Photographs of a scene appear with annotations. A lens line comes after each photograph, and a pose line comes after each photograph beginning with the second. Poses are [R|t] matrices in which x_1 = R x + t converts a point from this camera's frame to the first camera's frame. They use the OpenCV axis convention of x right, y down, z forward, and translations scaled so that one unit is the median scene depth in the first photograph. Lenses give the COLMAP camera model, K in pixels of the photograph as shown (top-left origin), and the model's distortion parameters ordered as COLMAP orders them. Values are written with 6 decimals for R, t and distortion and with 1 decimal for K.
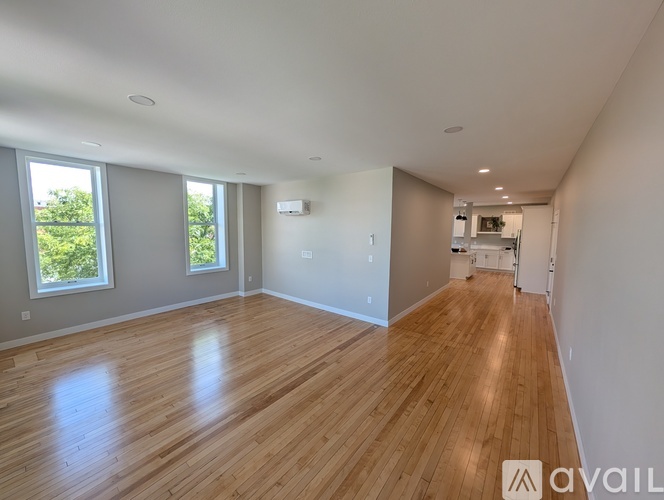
lens RADIAL K [[247.0, 0, 331.7], [0, 247.0, 226.4], [0, 0, 1]] dist [0.000285, 0.000028]
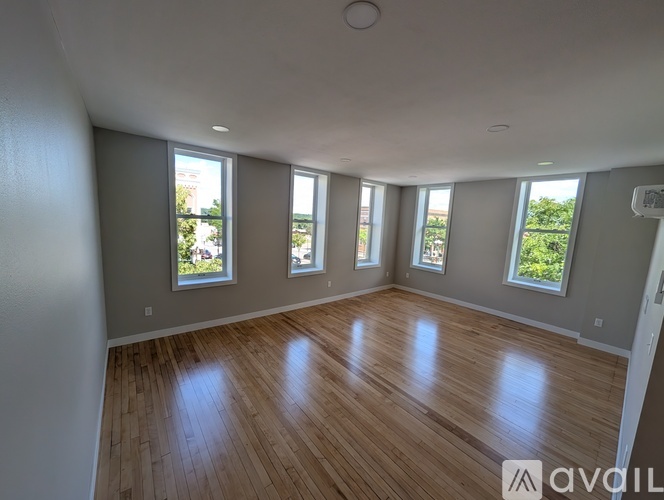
lens RADIAL K [[254.5, 0, 331.0], [0, 254.5, 252.8], [0, 0, 1]] dist [0.000143, 0.000043]
pose [[-0.204710, 0.112214, -0.972369, 0.556030], [-0.044512, 0.991312, 0.123771, -0.007930], [0.977810, 0.068619, -0.197937, 0.662003]]
